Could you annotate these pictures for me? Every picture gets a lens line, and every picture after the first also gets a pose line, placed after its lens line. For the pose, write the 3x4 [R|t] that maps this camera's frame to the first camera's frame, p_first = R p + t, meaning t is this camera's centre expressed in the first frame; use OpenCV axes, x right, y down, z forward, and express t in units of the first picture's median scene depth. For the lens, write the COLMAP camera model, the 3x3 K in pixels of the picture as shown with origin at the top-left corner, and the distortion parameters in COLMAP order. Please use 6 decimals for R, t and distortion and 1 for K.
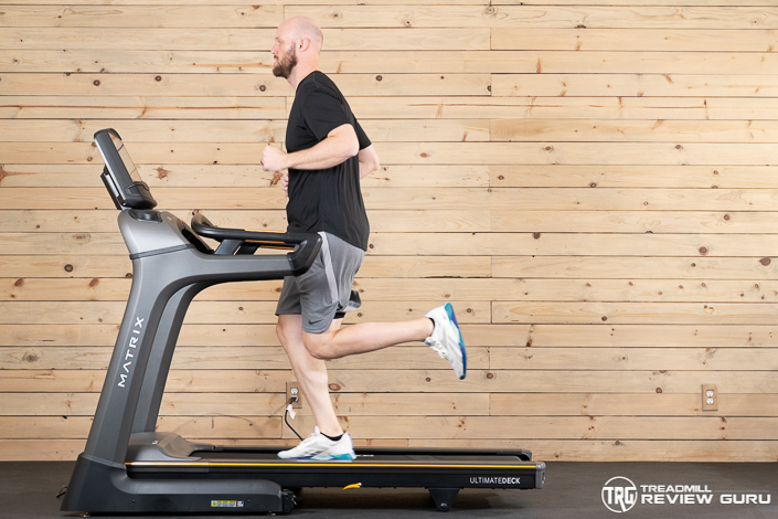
lens RADIAL K [[1577.2, 0, 389.0], [0, 1577.2, 259.5], [0, 0, 1]] dist [0.003091, 0.132843]
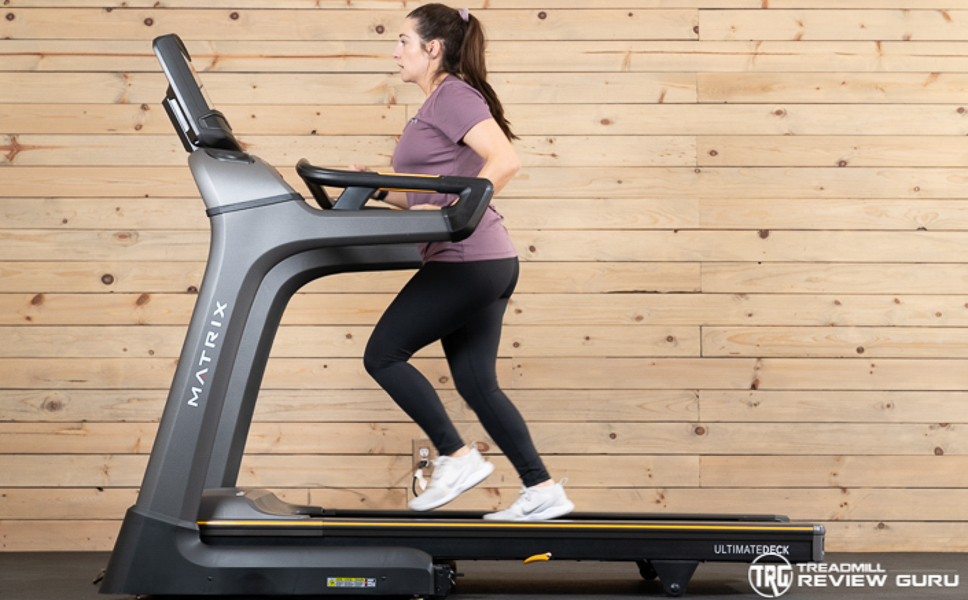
lens RADIAL K [[1942.2, 0, 487.2], [0, 1942.2, 269.8], [0, 0, 1]] dist [0.022173, -0.032935]
pose [[1.000000, -0.000532, -0.000245, -0.031406], [0.000519, 0.998806, -0.048854, 0.044090], [0.000271, 0.048854, 0.998806, 0.123615]]
